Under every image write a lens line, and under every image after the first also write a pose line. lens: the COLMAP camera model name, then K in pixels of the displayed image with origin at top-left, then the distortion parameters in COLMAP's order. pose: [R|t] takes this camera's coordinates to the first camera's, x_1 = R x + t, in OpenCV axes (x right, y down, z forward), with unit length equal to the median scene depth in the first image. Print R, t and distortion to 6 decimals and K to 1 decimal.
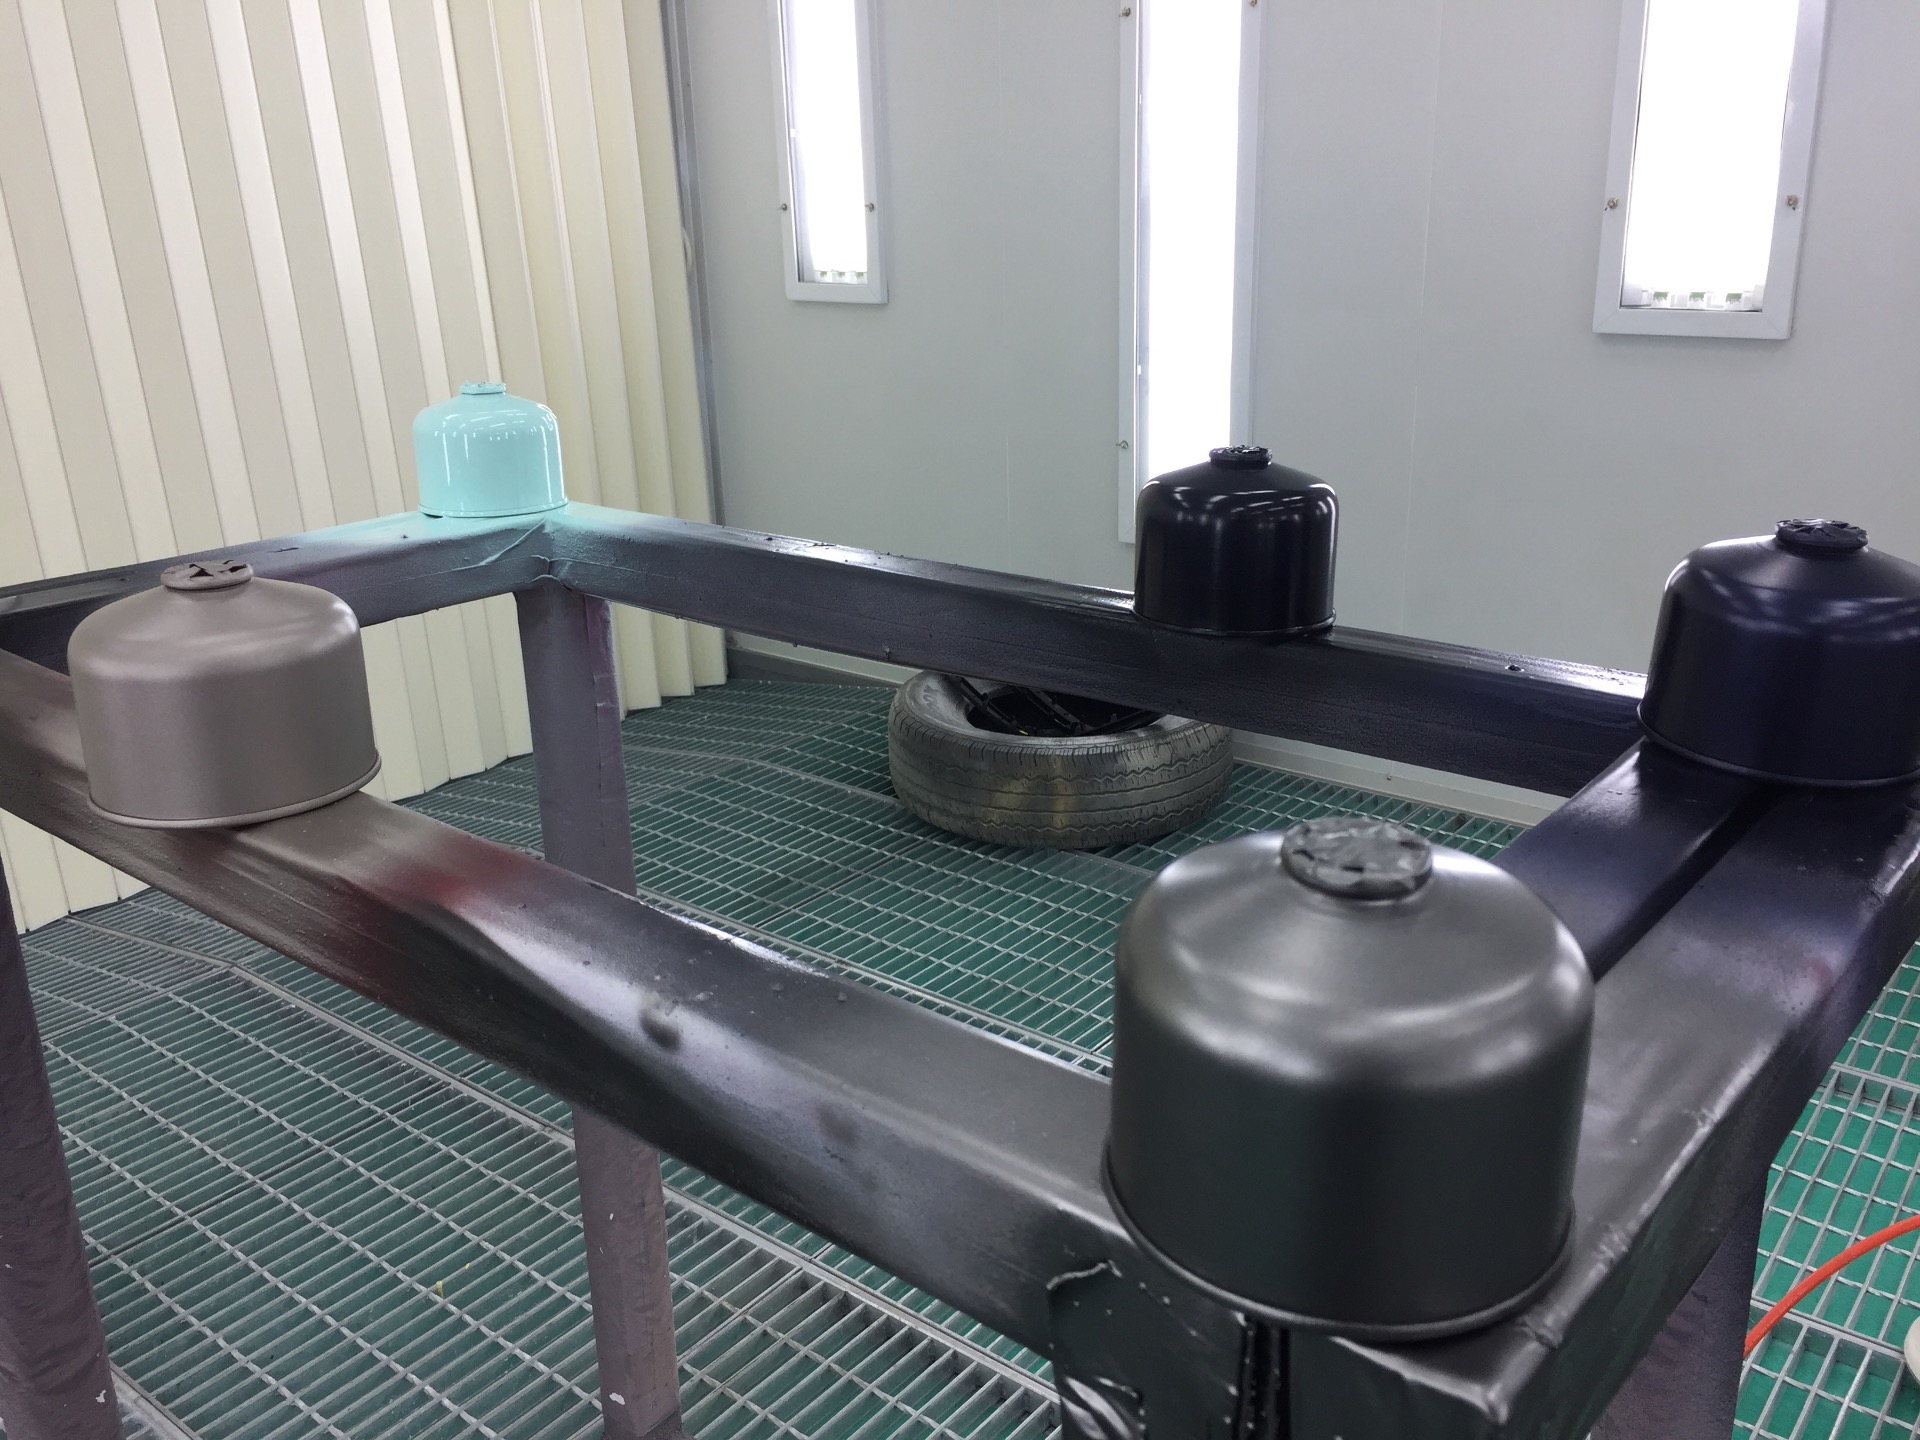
lens RADIAL K [[1678.4, 0, 960.7], [0, 1678.4, 730.1], [0, 0, 1]] dist [0.054496, -0.039292]
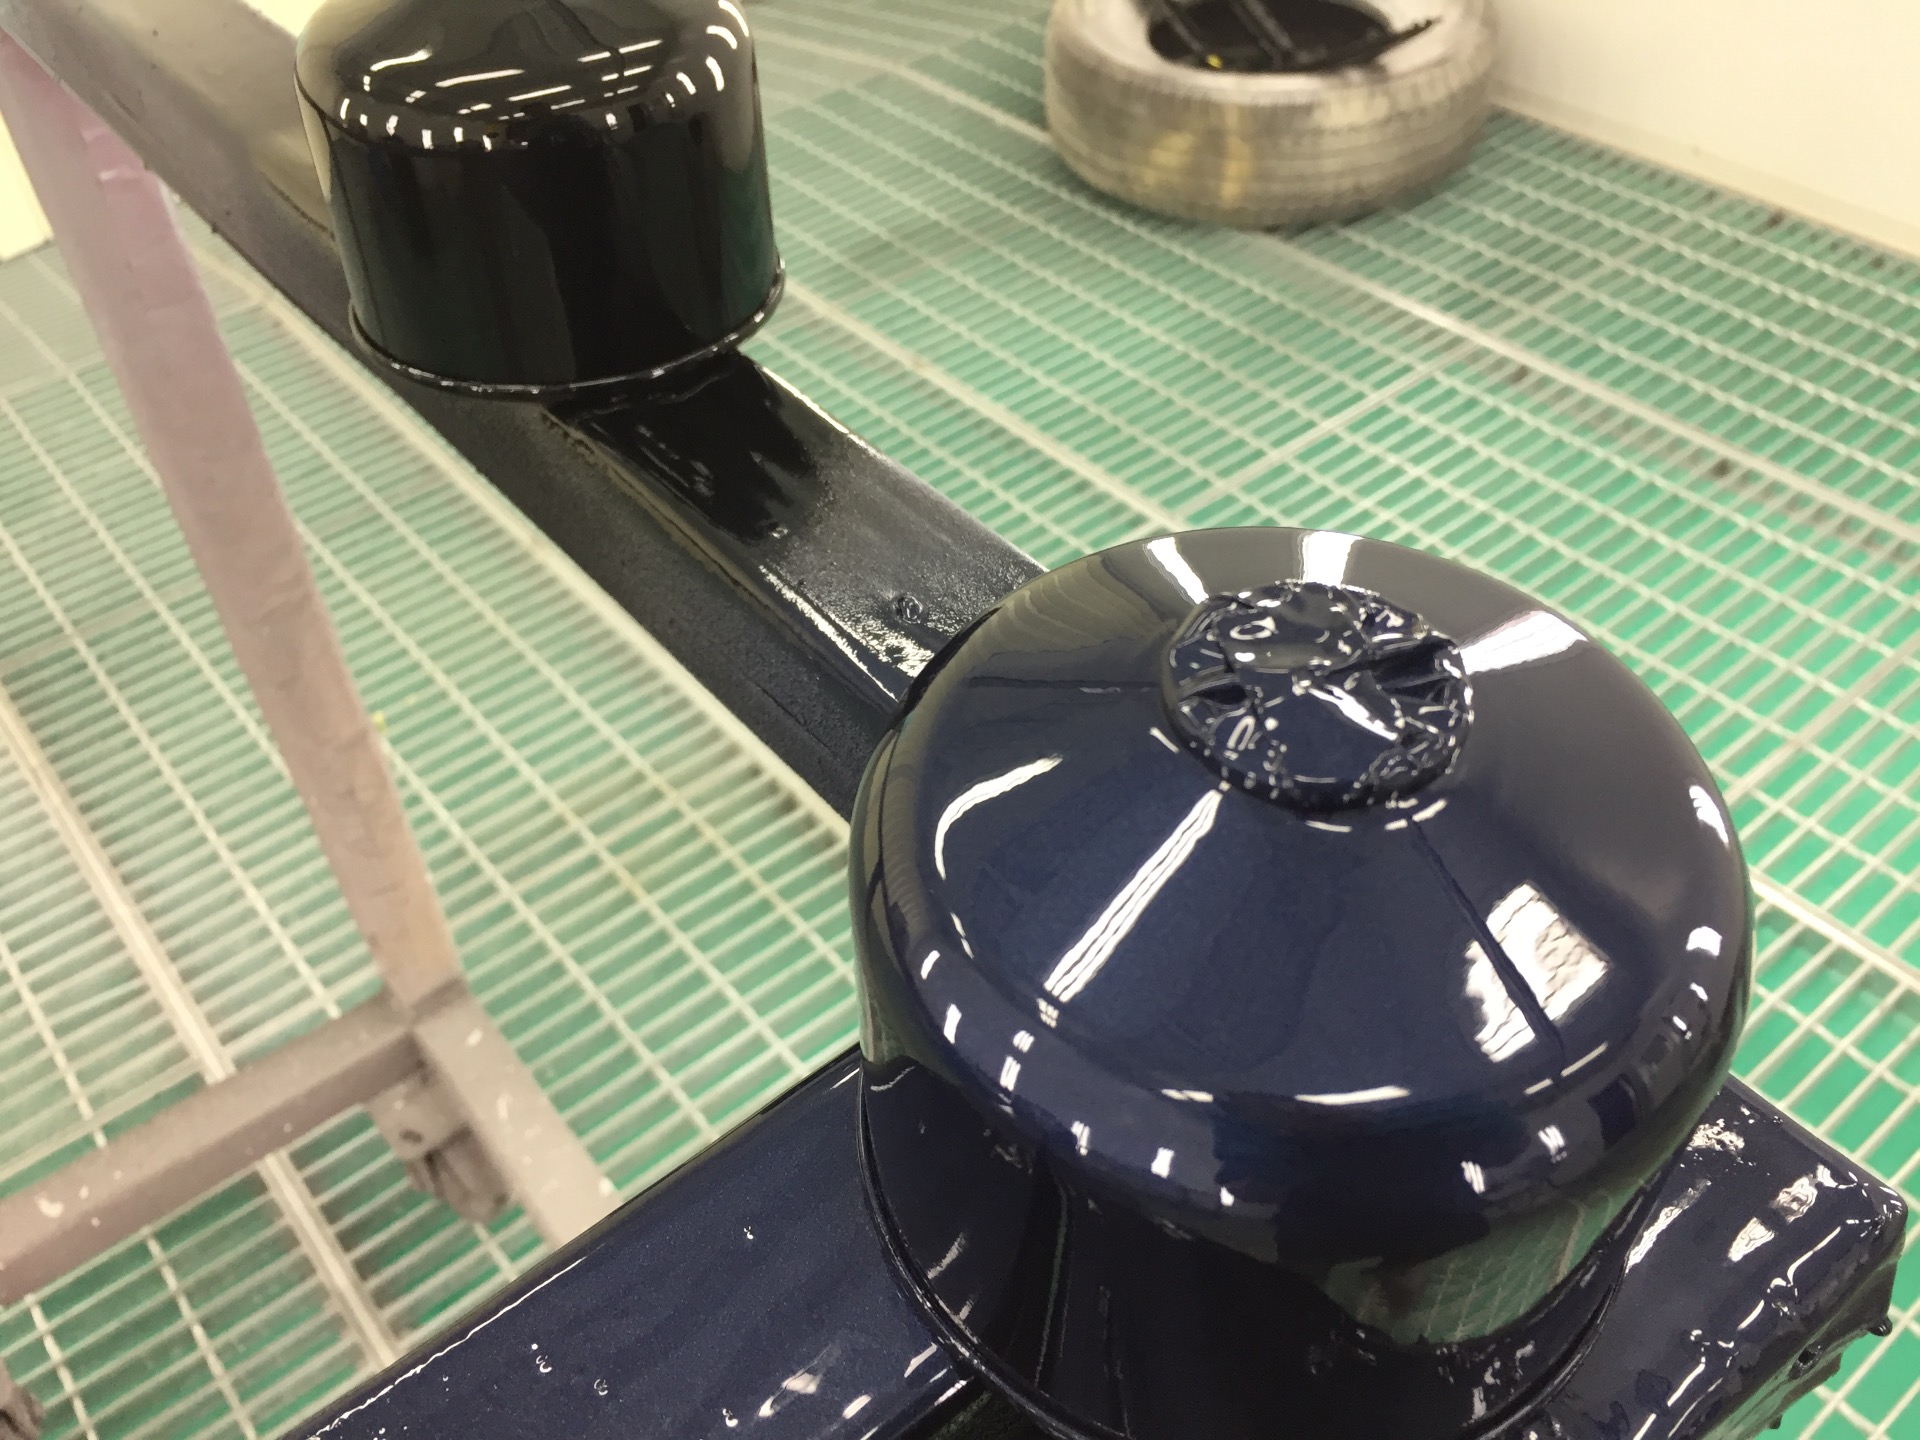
lens RADIAL K [[1678.4, 0, 963.2], [0, 1678.4, 716.8], [0, 0, 1]] dist [0.054496, -0.039292]
pose [[0.975382, 0.131802, -0.176800, 0.109592], [-0.046316, 0.906291, 0.420108, -0.050060], [0.215604, -0.401577, 0.890085, 0.158174]]
